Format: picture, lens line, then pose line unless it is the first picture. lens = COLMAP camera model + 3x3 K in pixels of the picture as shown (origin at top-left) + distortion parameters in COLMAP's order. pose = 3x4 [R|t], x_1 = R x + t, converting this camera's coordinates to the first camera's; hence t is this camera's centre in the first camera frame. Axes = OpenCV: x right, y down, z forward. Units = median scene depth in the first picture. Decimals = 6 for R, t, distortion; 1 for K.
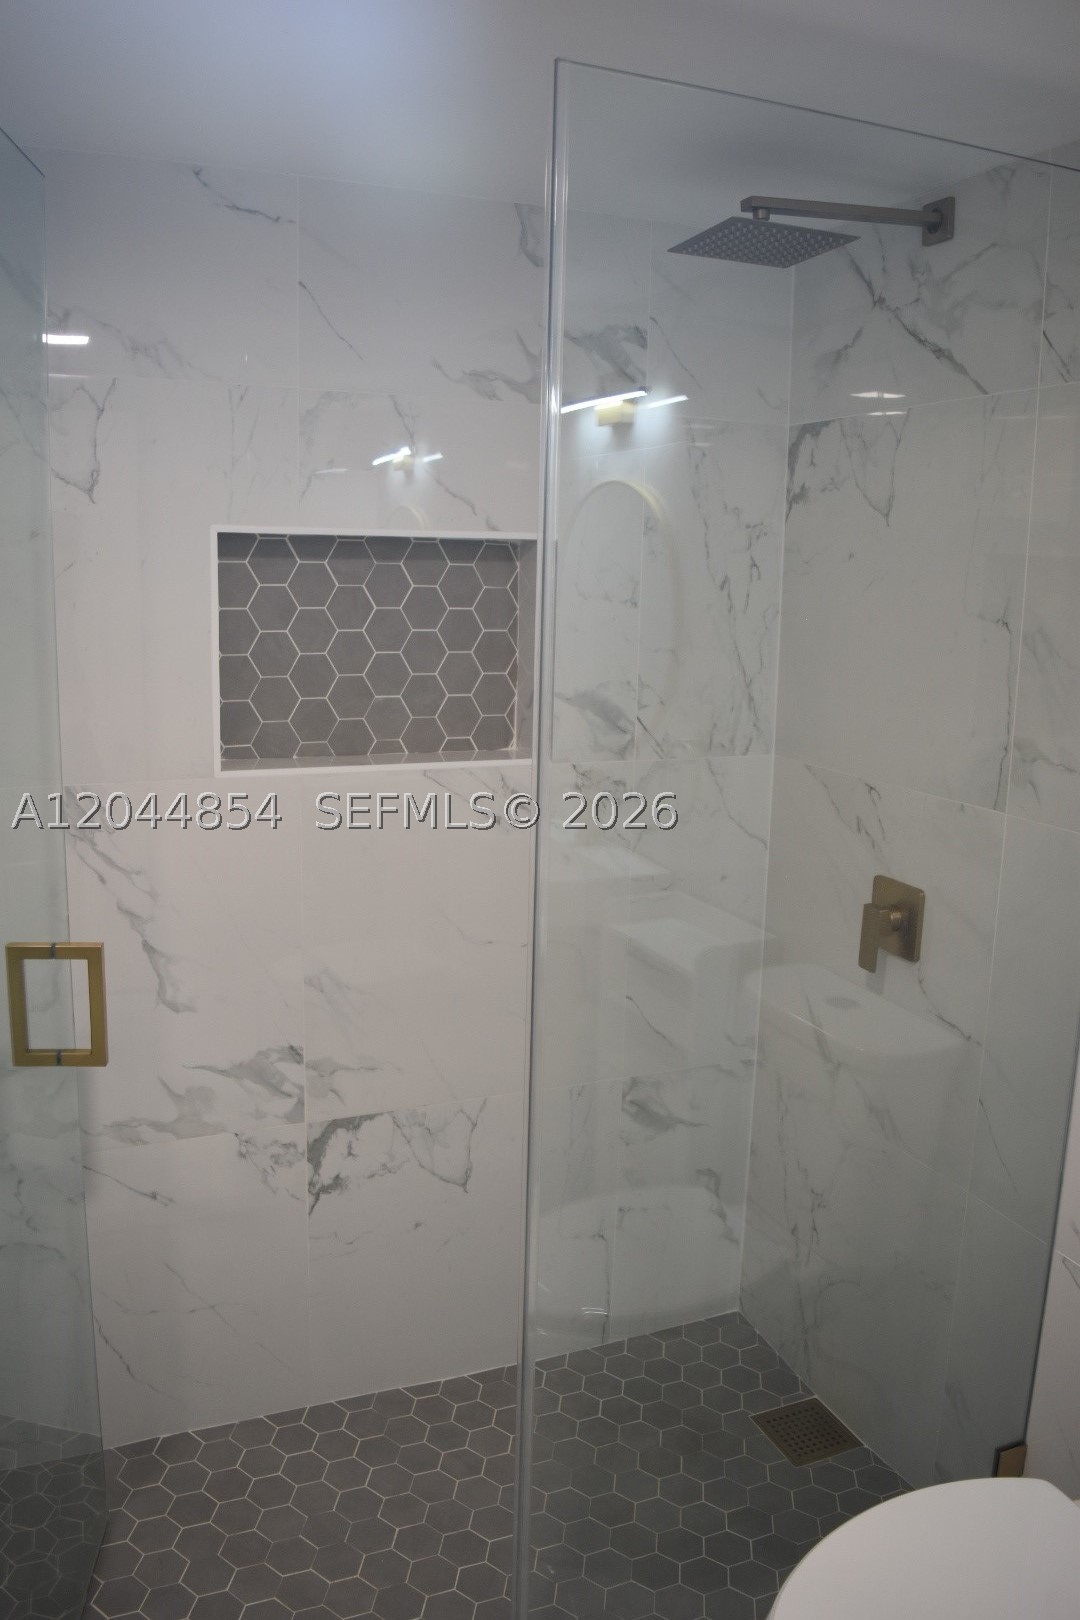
lens RADIAL K [[1270.0, 0, 524.0], [0, 1270.0, 807.3], [0, 0, 1]] dist [-0.096832, 0.025506]
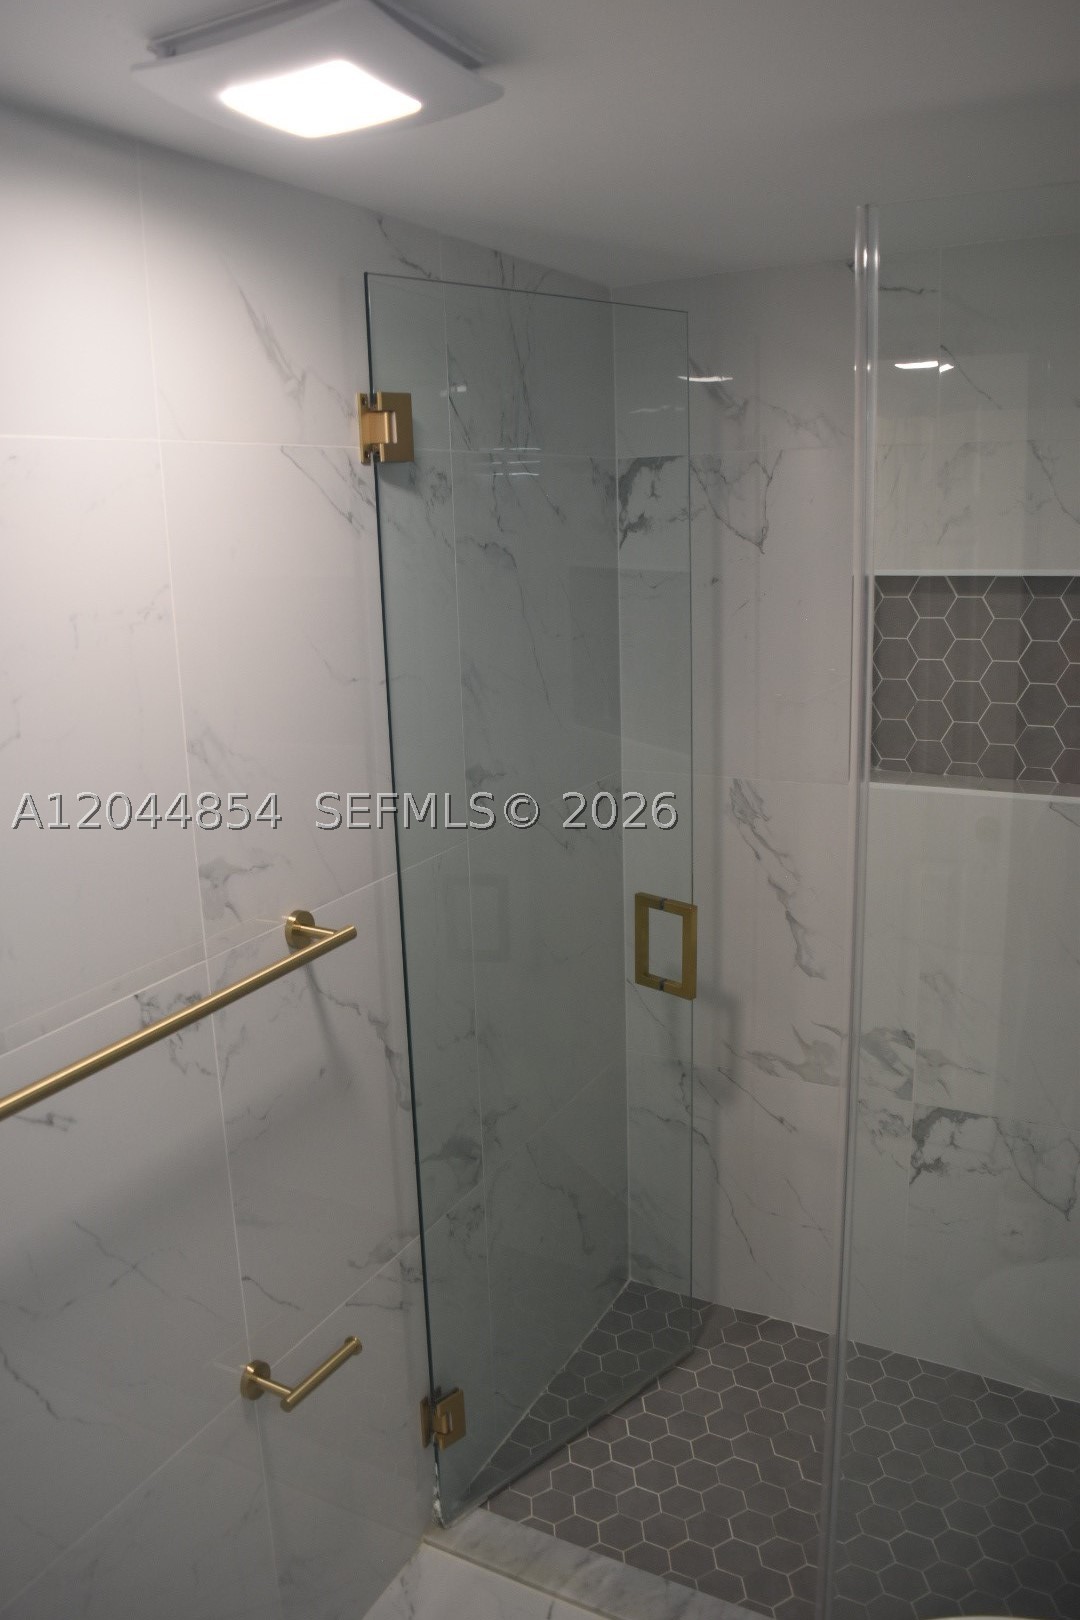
lens RADIAL K [[1270.0, 0, 538.7], [0, 1270.0, 811.3], [0, 0, 1]] dist [-0.096832, 0.025506]
pose [[0.618829, 0.140296, -0.772896, 0.452976], [-0.101101, 0.989963, 0.098750, -0.081200], [0.778992, 0.017031, 0.626802, 0.046731]]
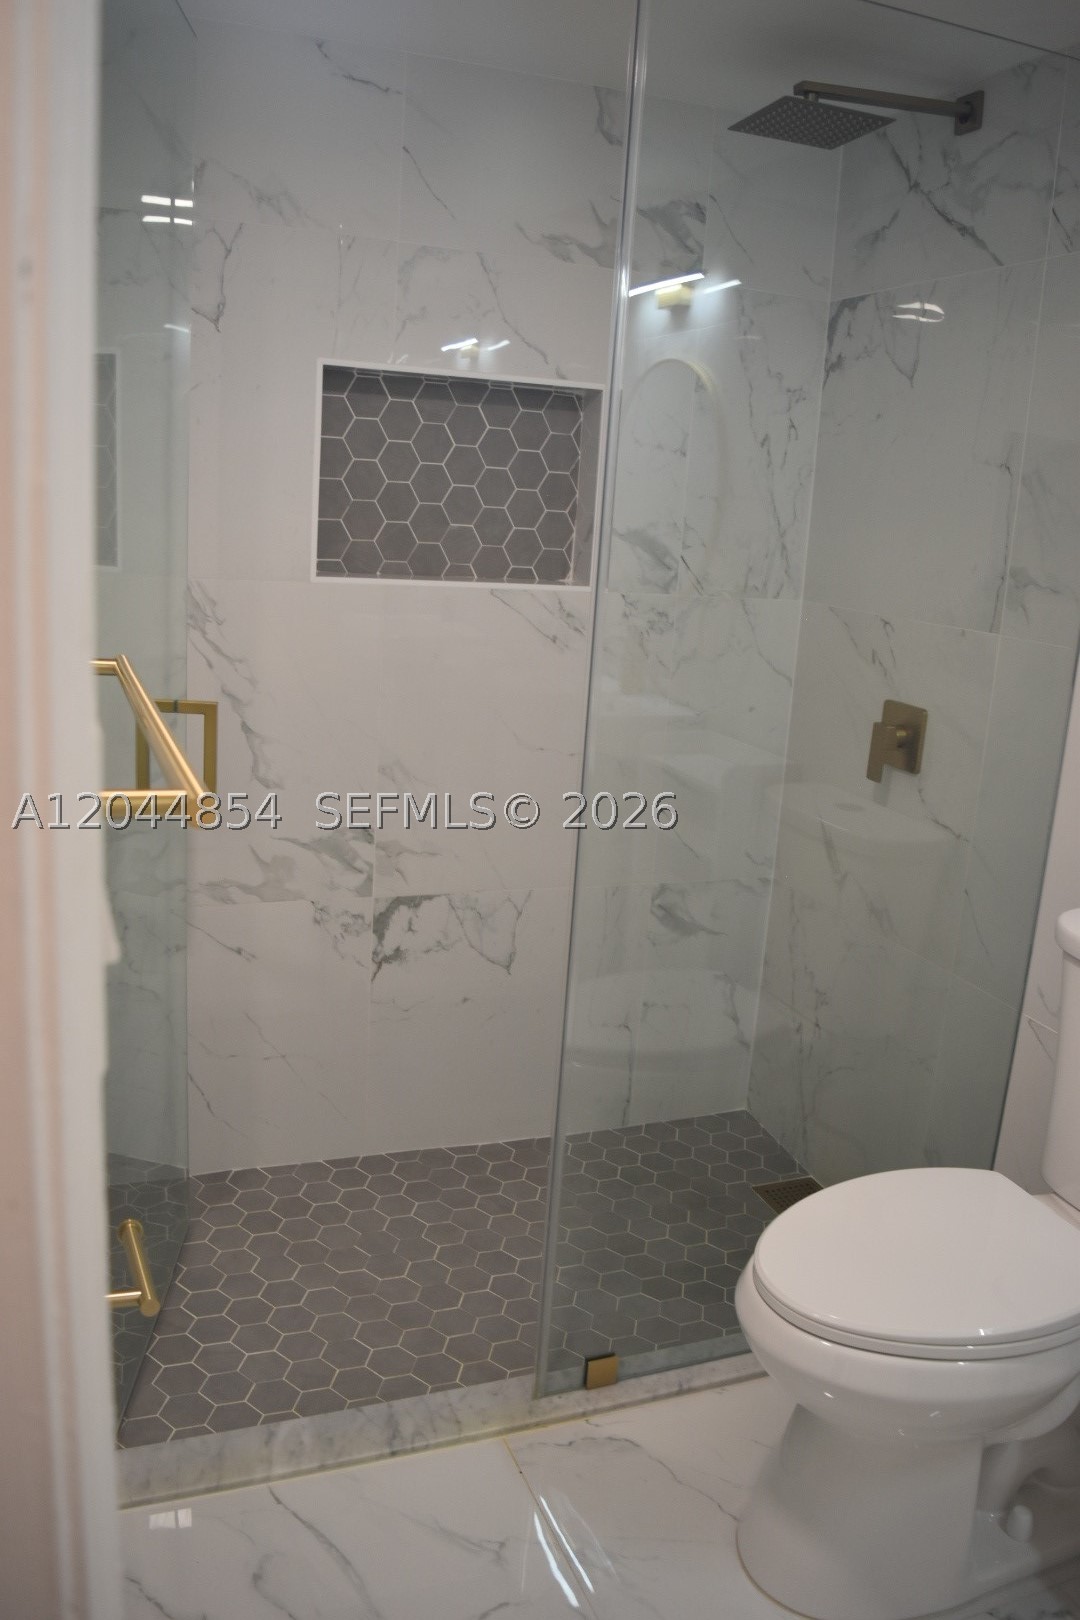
lens RADIAL K [[1270.0, 0, 524.9], [0, 1270.0, 805.7], [0, 0, 1]] dist [-0.096832, 0.025506]
pose [[0.998645, 0.046192, -0.023988, -0.012939], [-0.045010, 0.997849, 0.047670, 0.109985], [0.026138, -0.046525, 0.998575, -0.141422]]
